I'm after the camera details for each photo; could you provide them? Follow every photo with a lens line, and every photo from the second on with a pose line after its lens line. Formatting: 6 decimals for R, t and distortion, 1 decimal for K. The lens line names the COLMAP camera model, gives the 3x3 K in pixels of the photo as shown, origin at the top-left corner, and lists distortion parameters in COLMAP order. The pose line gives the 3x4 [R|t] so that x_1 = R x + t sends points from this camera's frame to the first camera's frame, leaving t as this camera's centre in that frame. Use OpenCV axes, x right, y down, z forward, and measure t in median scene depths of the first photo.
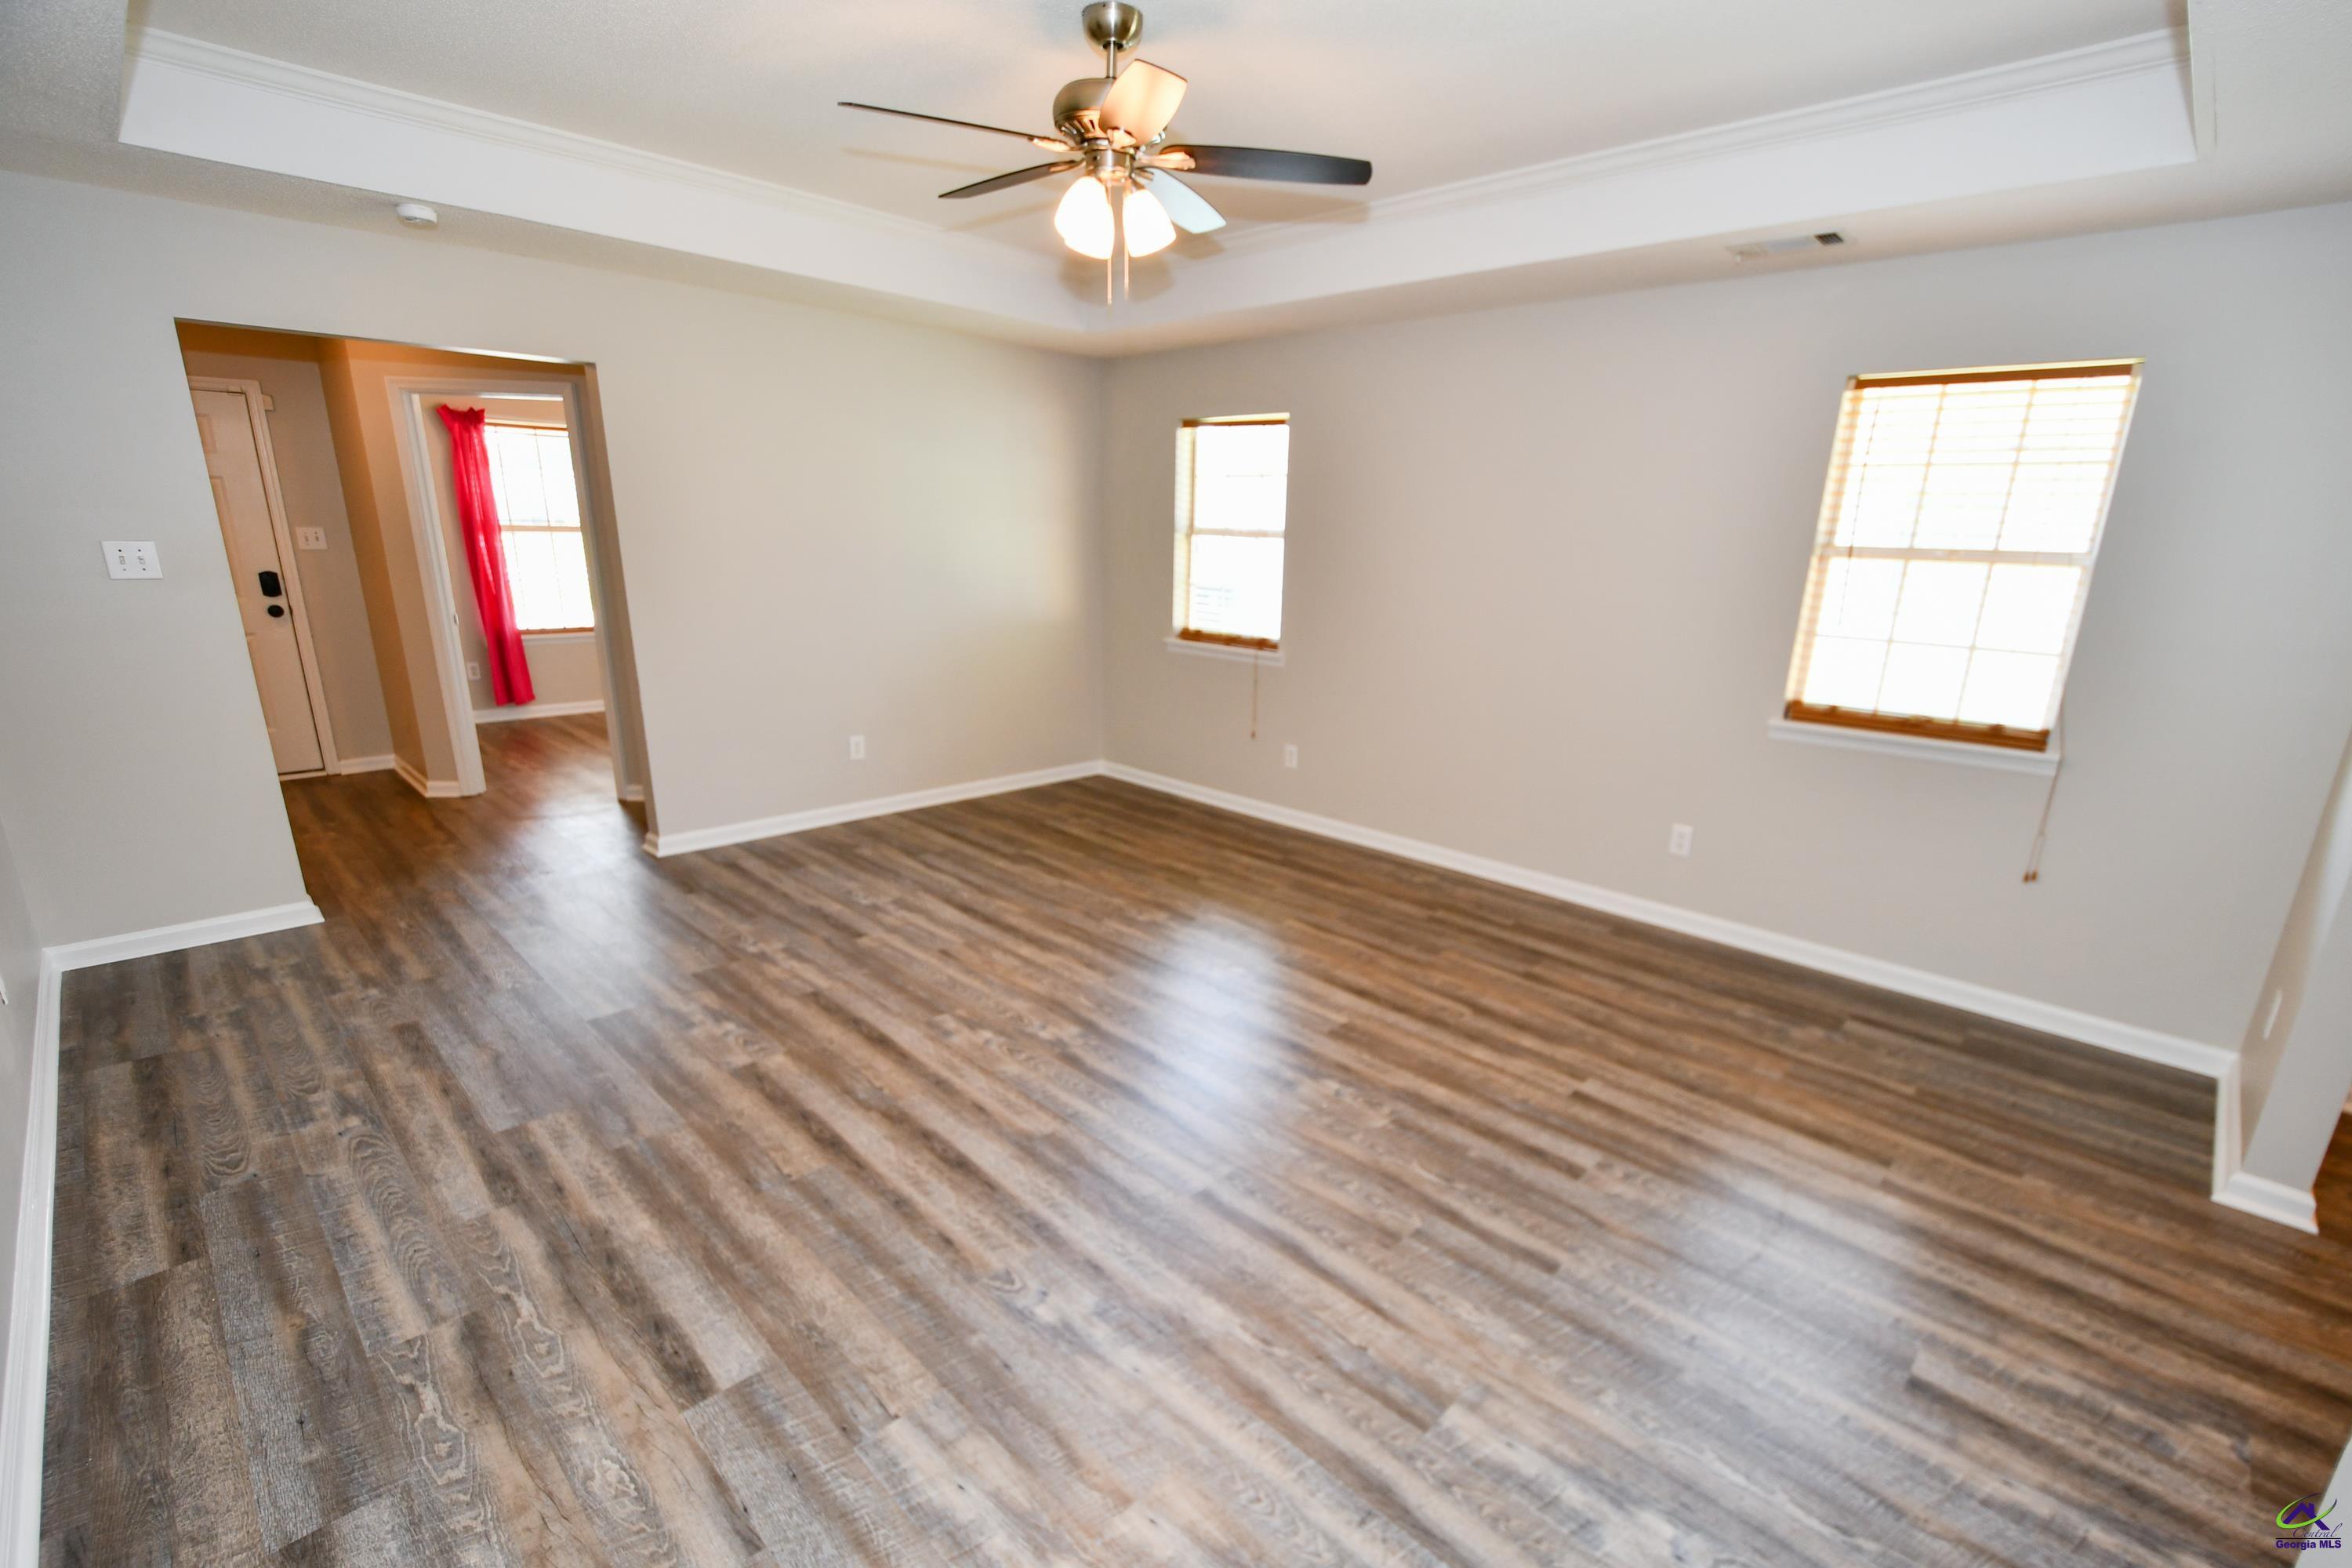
lens RADIAL K [[1015.2, 0, 1233.9], [0, 1015.2, 848.9], [0, 0, 1]] dist [0.017010, -0.016825]
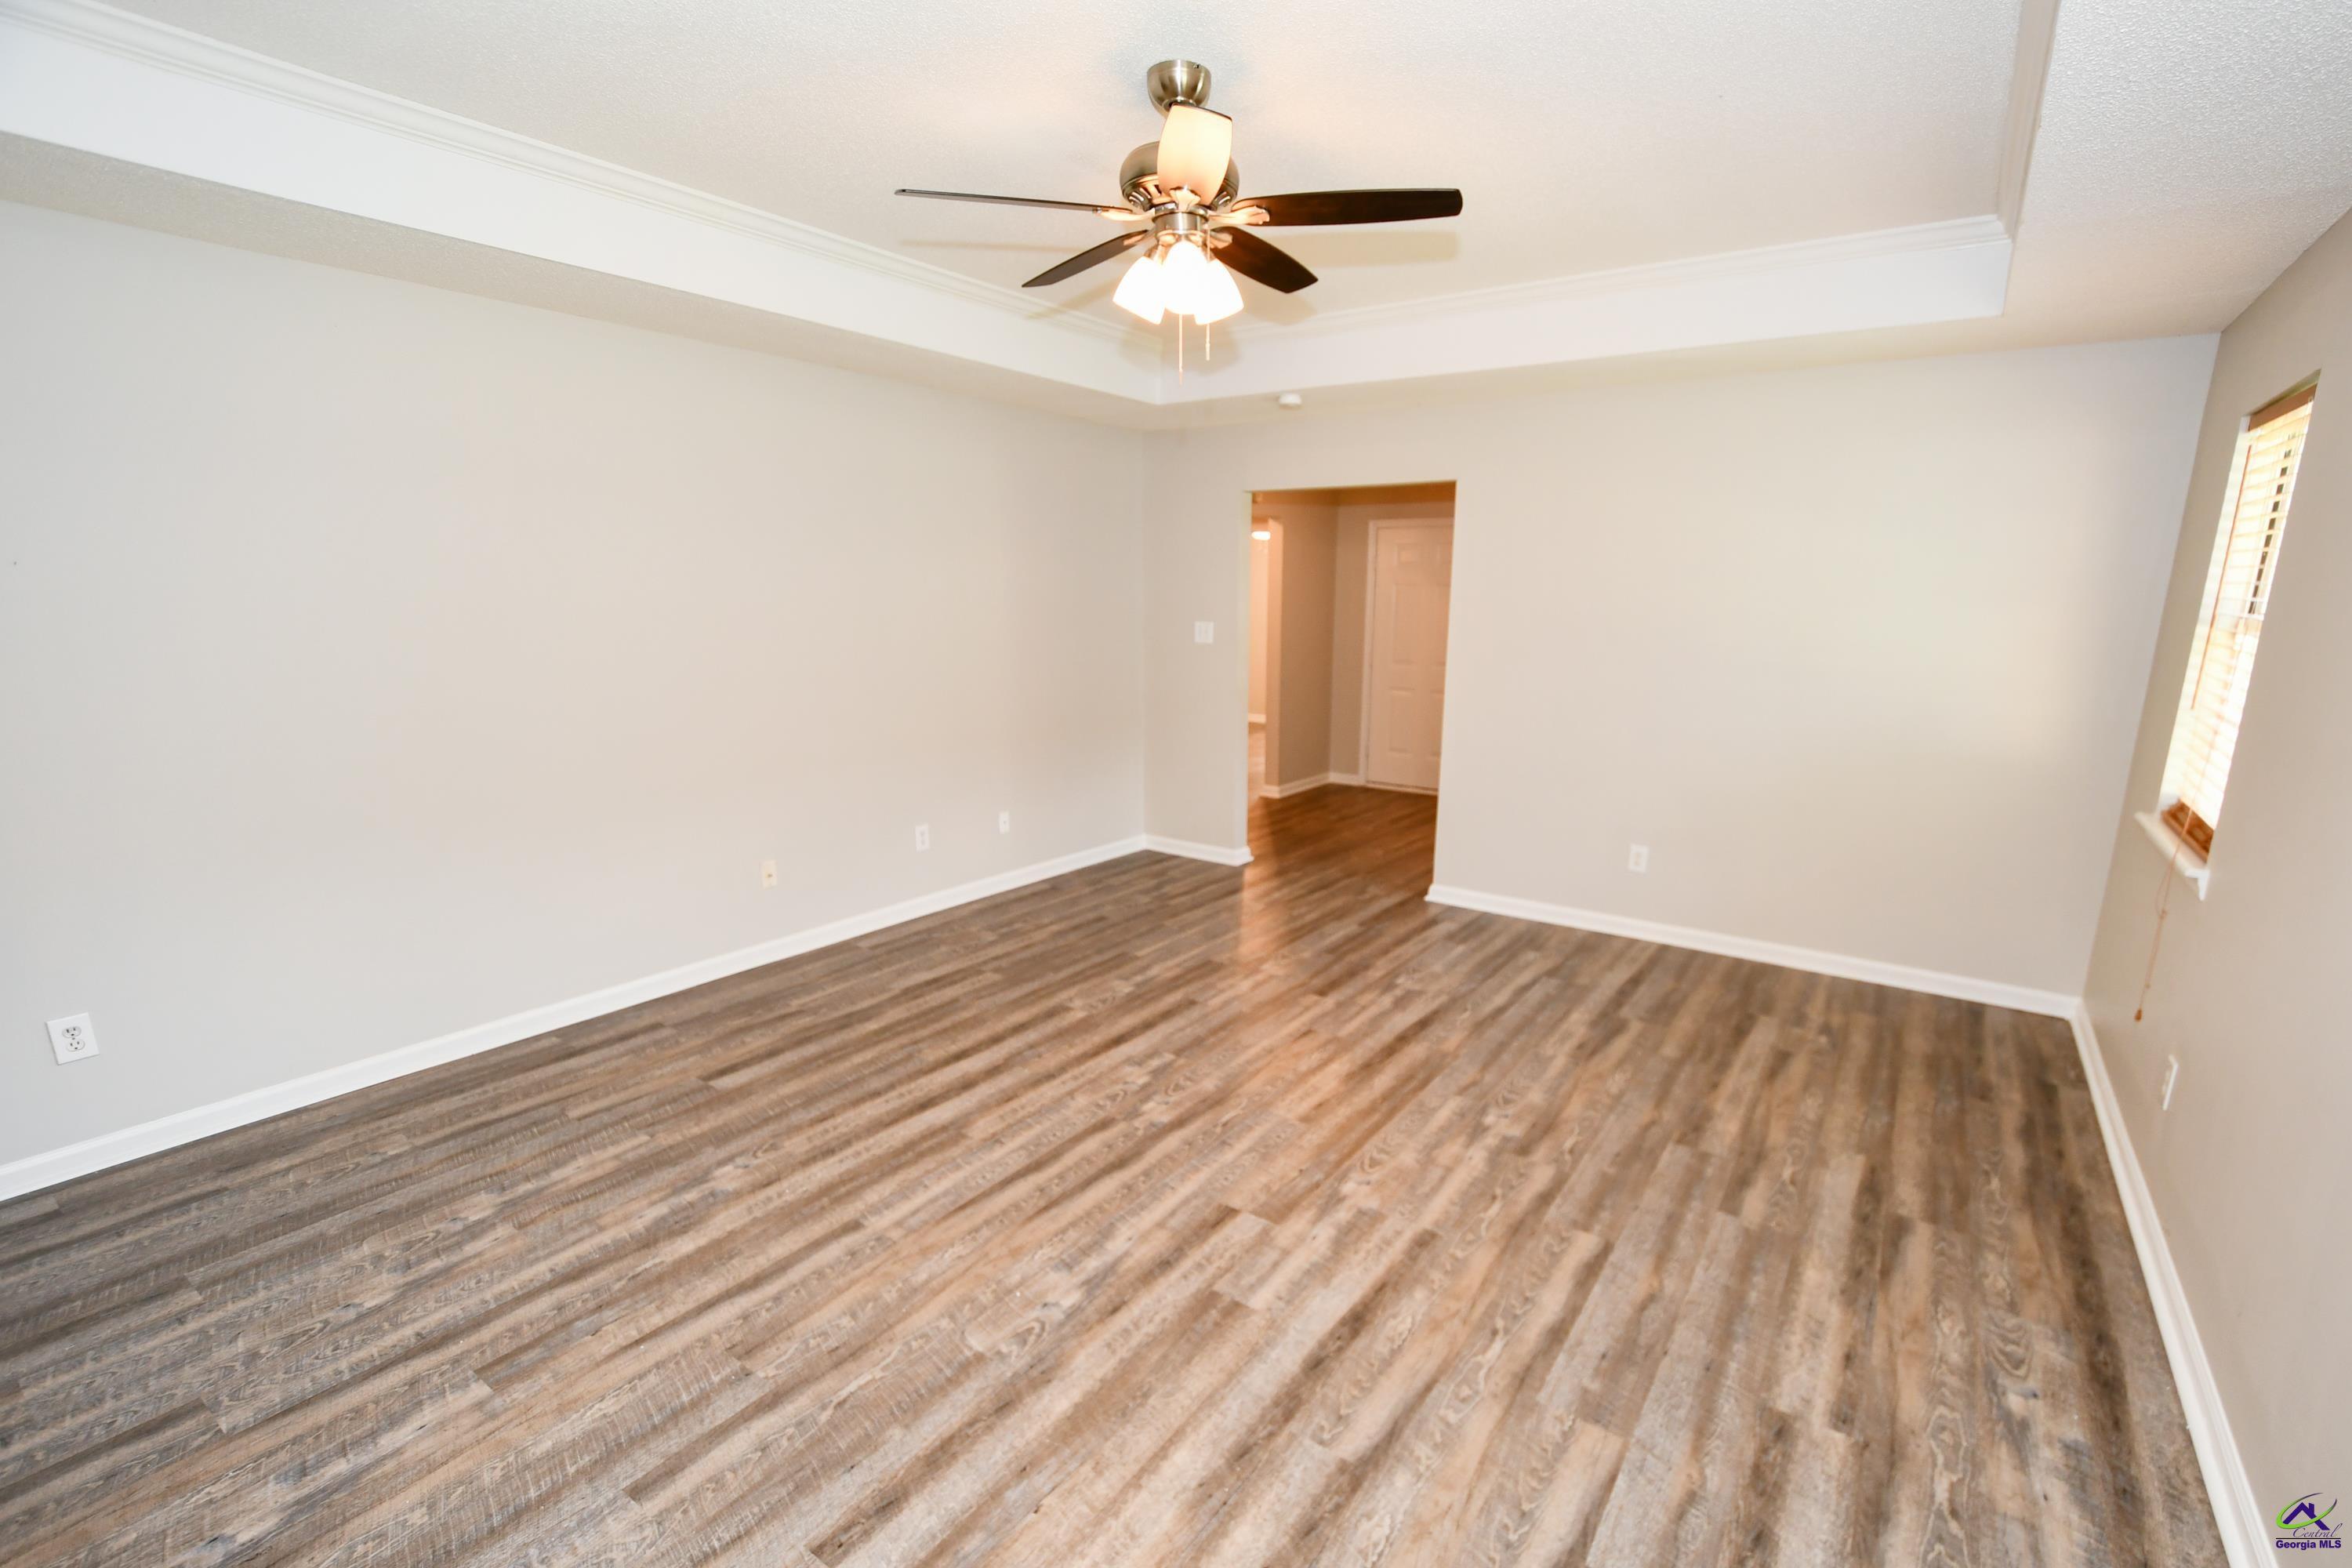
lens RADIAL K [[1045.2, 0, 1217.7], [0, 1045.2, 836.1], [0, 0, 1]] dist [0.011758, -0.010745]
pose [[0.150399, 0.196135, -0.968974, 0.777648], [-0.304166, 0.941762, 0.143415, -0.235868], [0.940672, 0.273159, 0.201298, 0.813809]]
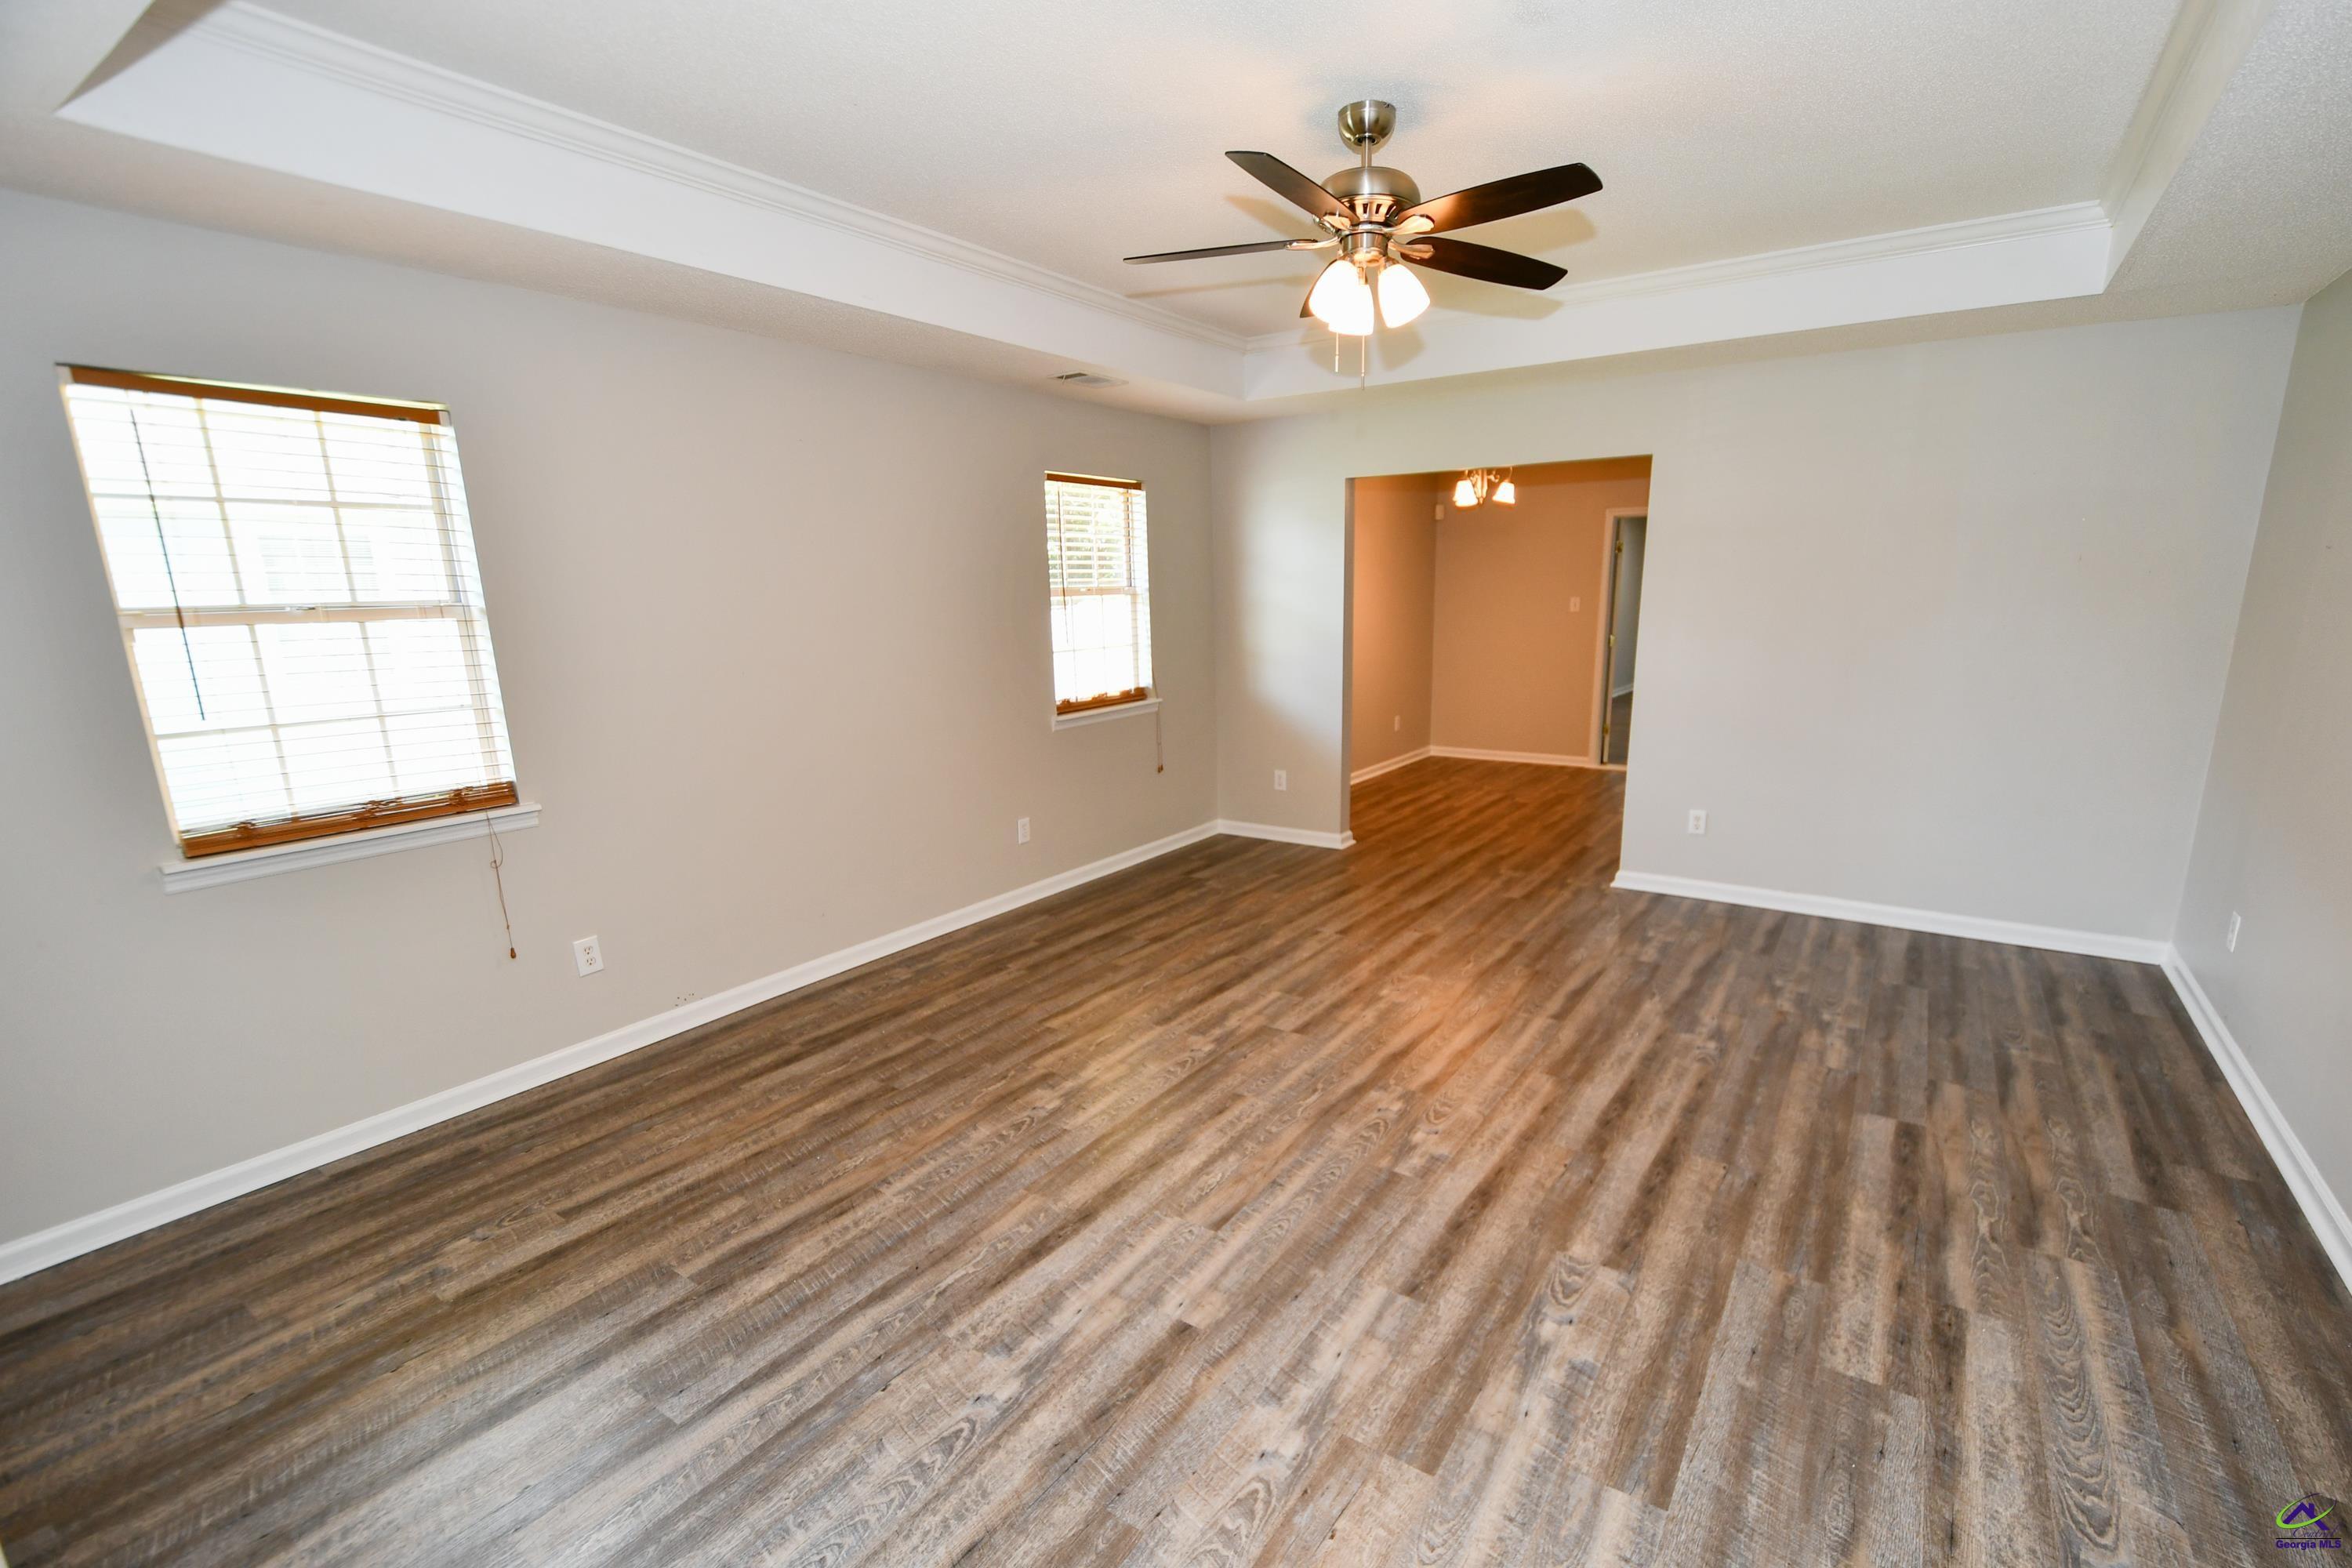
lens RADIAL K [[1045.2, 0, 1217.7], [0, 1045.2, 836.1], [0, 0, 1]] dist [0.011758, -0.010745]
pose [[-0.162801, -0.255023, 0.953131, -1.066551], [0.309324, 0.904126, 0.294746, -0.402355], [-0.936918, 0.342811, -0.068307, 1.175051]]
